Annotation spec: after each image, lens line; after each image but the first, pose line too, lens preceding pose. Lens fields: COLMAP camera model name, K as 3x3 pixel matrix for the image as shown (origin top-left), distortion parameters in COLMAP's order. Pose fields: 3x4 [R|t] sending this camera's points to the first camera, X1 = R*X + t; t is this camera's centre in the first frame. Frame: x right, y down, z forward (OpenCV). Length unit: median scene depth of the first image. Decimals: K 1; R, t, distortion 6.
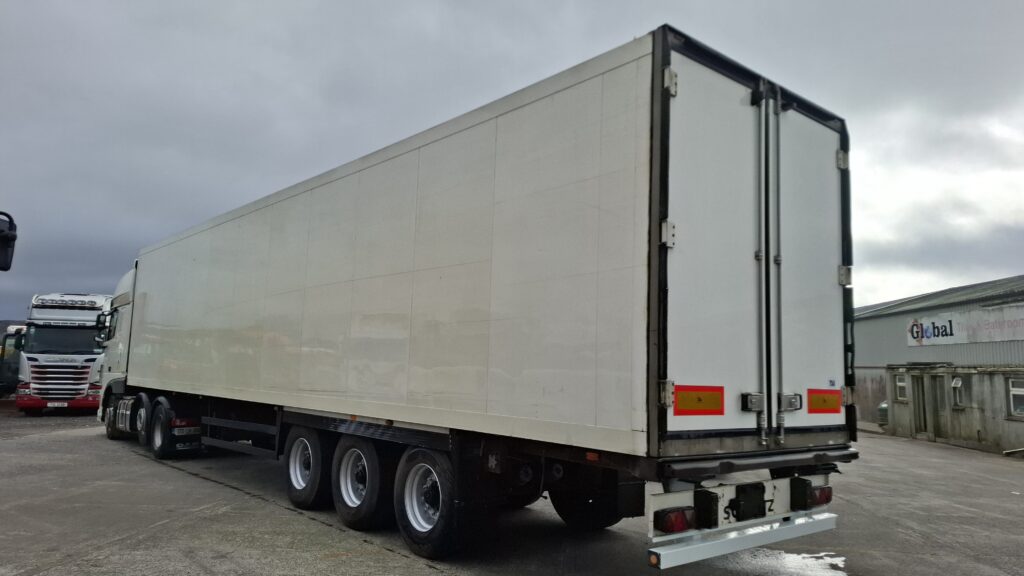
lens RADIAL K [[716.7, 0, 506.5], [0, 716.7, 293.6], [0, 0, 1]] dist [0.101271, -0.130336]
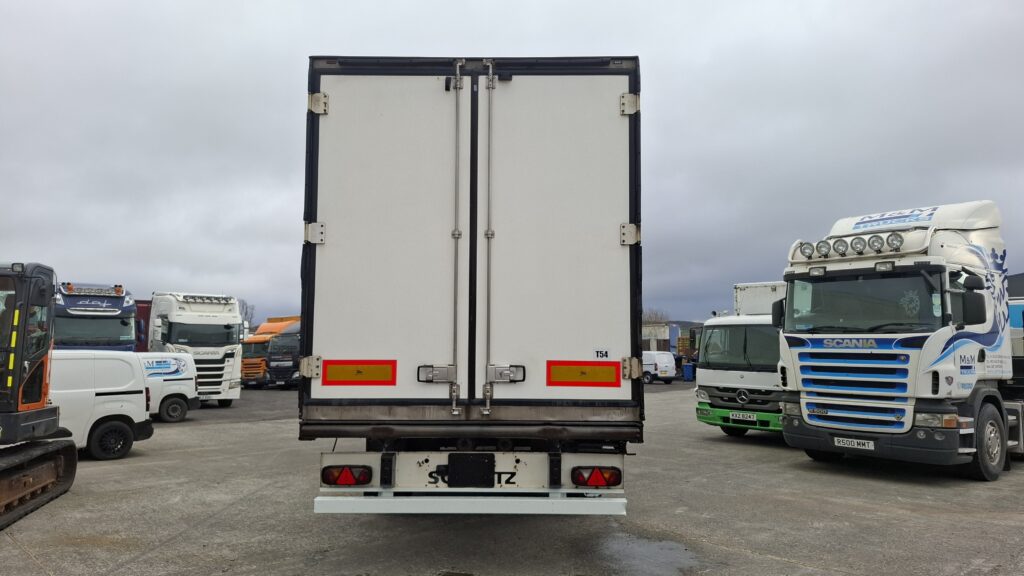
lens RADIAL K [[713.8, 0, 512.0], [0, 713.8, 288.0], [0, 0, 1]] dist [0.107535, -0.129906]
pose [[0.749284, -0.088439, -0.656317, 1.067187], [0.091180, 0.995381, -0.030032, 0.062779], [0.655942, -0.037341, 0.753887, 0.273903]]
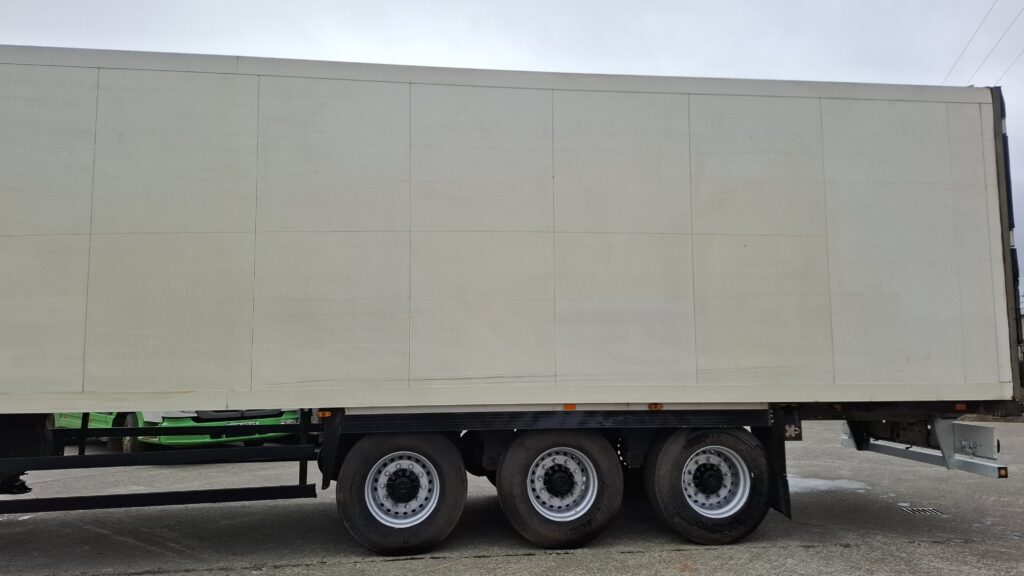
lens RADIAL K [[612.9, 0, 511.3], [0, 612.9, 279.0], [0, 0, 1]] dist [-0.017153, -0.000668]
pose [[0.578812, 0.032079, 0.814830, -0.994885], [-0.071468, 0.997377, 0.011502, 0.037772], [-0.812323, -0.064892, 0.579586, 0.851312]]
